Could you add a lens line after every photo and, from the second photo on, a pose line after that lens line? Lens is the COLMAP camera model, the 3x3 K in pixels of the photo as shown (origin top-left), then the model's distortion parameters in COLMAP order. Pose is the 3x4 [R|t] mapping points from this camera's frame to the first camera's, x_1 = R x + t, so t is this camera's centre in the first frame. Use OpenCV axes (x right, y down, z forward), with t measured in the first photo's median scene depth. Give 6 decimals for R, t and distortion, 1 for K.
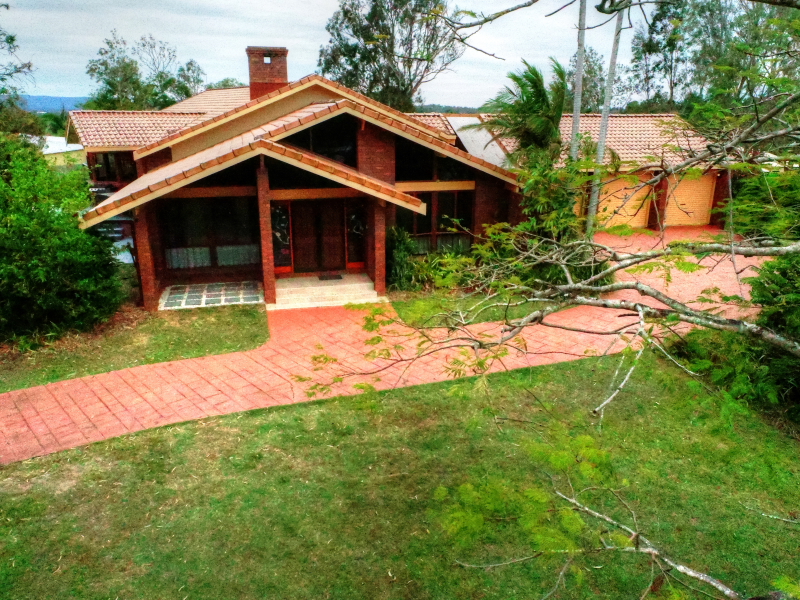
lens RADIAL K [[593.4, 0, 400.0], [0, 593.4, 300.0], [0, 0, 1]] dist [-0.002848, -0.000407]
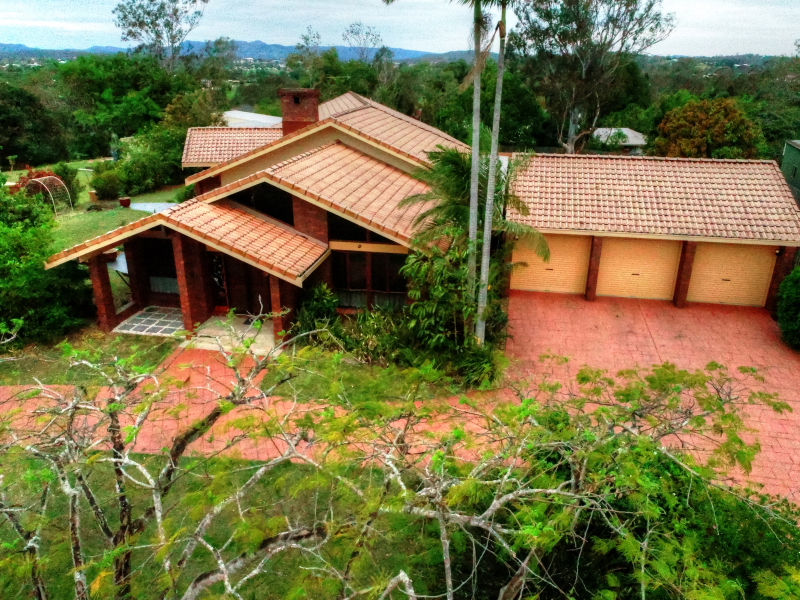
lens RADIAL K [[593.4, 0, 400.0], [0, 593.4, 300.0], [0, 0, 1]] dist [-0.002848, -0.000407]
pose [[0.902918, 0.159434, -0.399148, 0.613430], [-0.129801, 0.986444, 0.100396, -0.243478], [0.409744, -0.038840, 0.911373, 0.088652]]
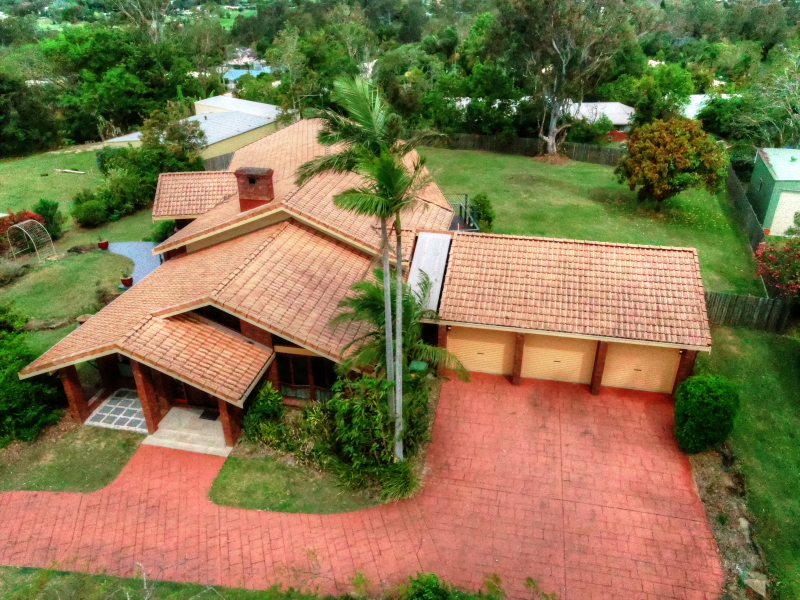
lens RADIAL K [[593.4, 0, 400.0], [0, 593.4, 300.0], [0, 0, 1]] dist [-0.002848, -0.000407]
pose [[0.898882, 0.200639, -0.389557, 0.739669], [-0.125909, 0.969786, 0.208954, -0.633666], [0.419711, -0.138776, 0.896986, 0.066008]]
